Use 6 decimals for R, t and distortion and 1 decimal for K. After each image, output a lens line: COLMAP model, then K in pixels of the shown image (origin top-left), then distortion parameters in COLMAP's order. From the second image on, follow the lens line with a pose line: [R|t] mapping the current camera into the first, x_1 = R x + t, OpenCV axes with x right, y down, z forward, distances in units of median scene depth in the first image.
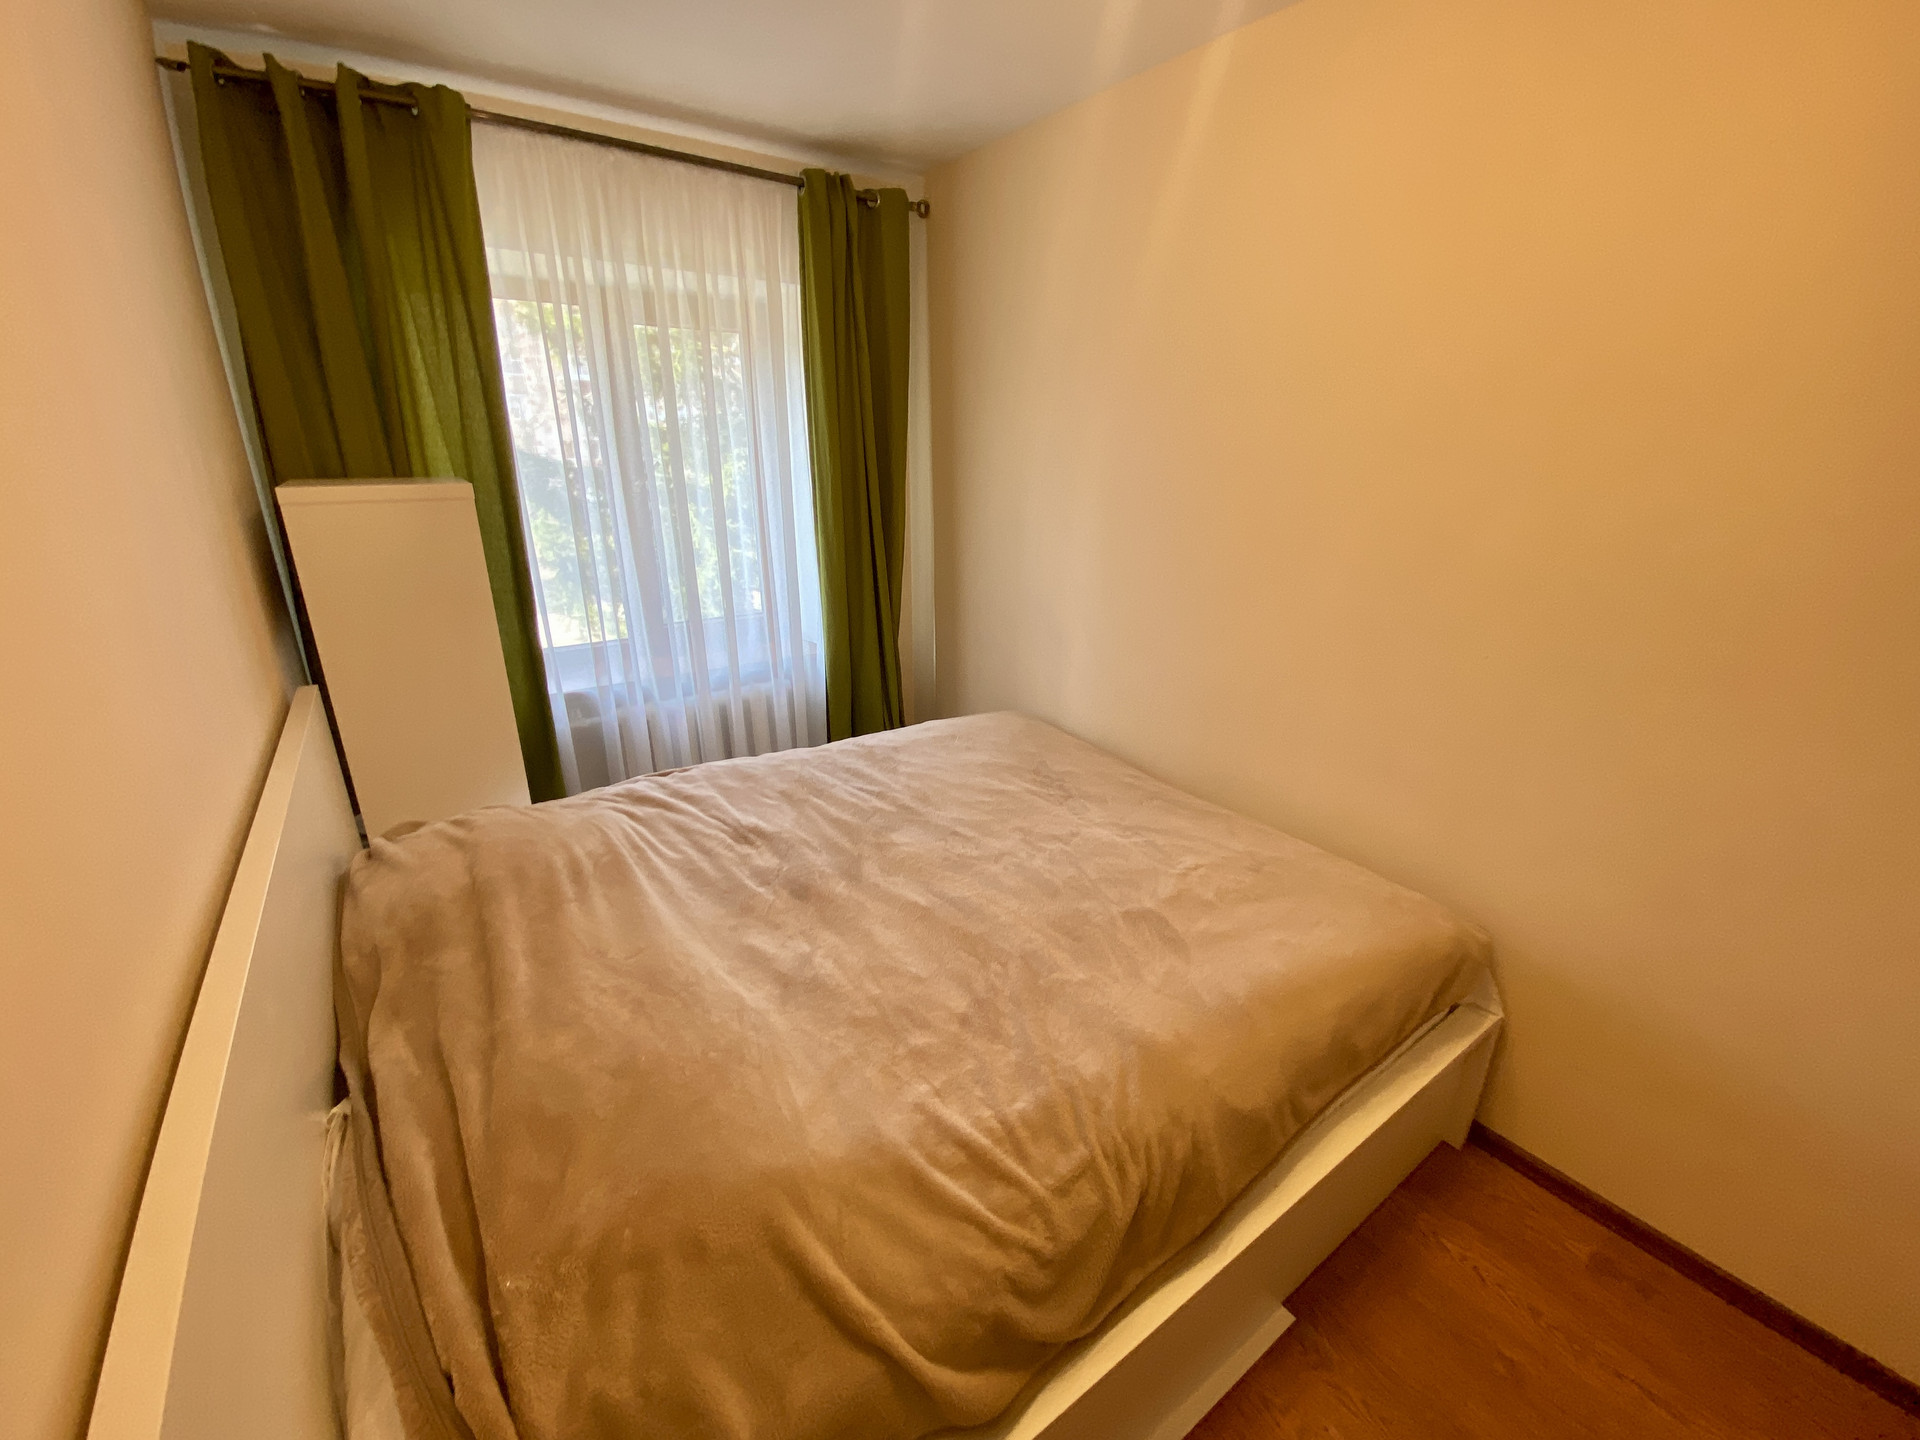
lens RADIAL K [[763.6, 0, 960.0], [0, 763.6, 720.0], [0, 0, 1]] dist [0.015587, -0.017448]
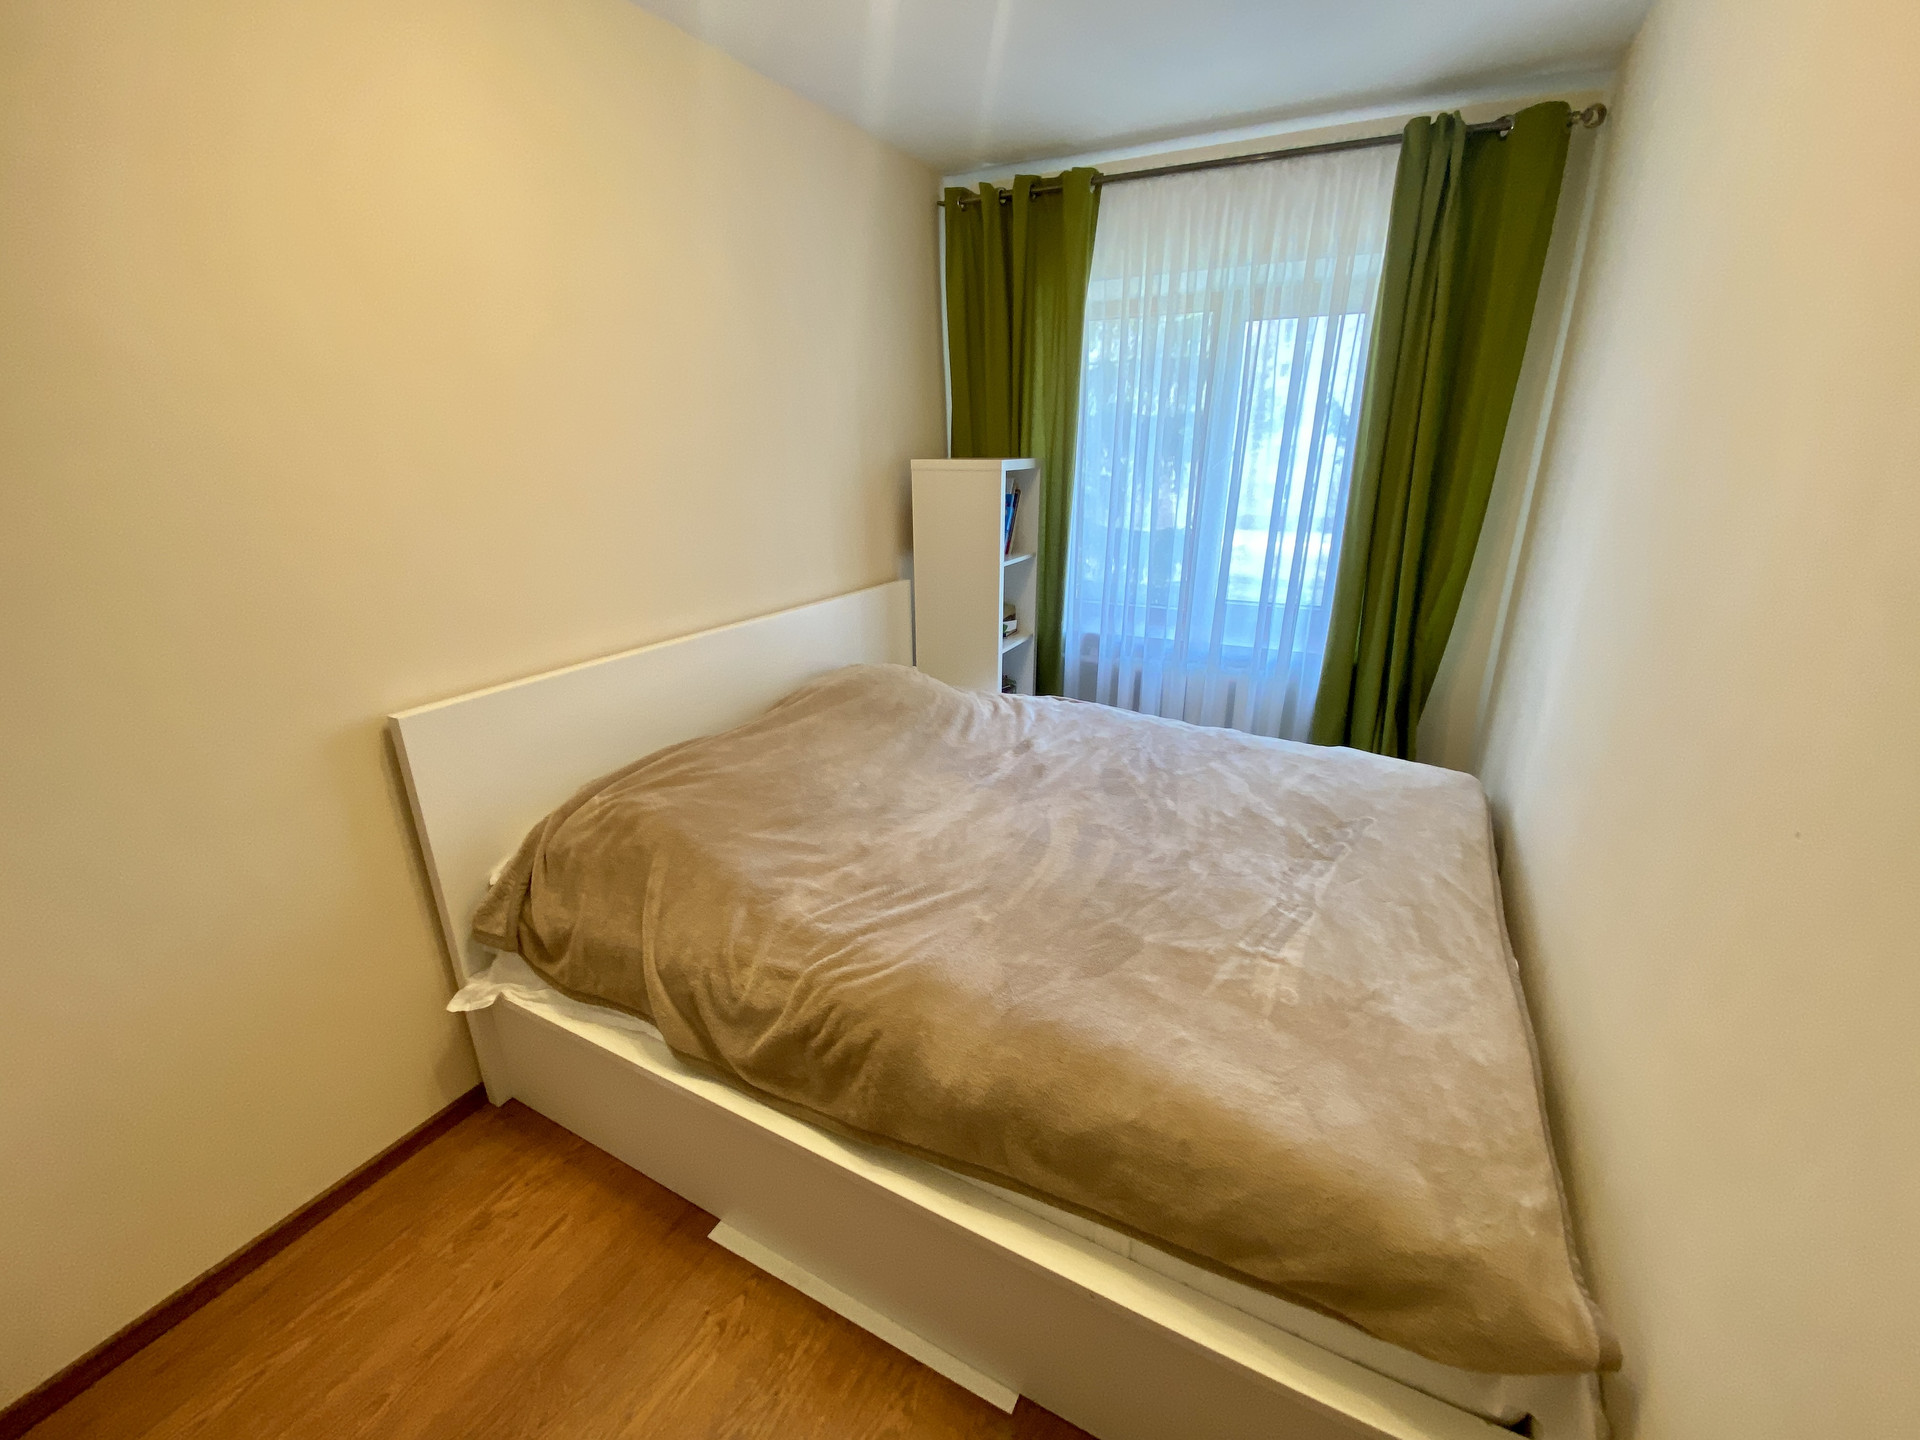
lens RADIAL K [[763.6, 0, 960.0], [0, 763.6, 720.0], [0, 0, 1]] dist [0.015587, -0.017448]
pose [[0.464106, 0.292113, -0.836227, 0.582137], [-0.295382, 0.941059, 0.164796, -0.052730], [0.835078, 0.170523, 0.523036, 0.234461]]
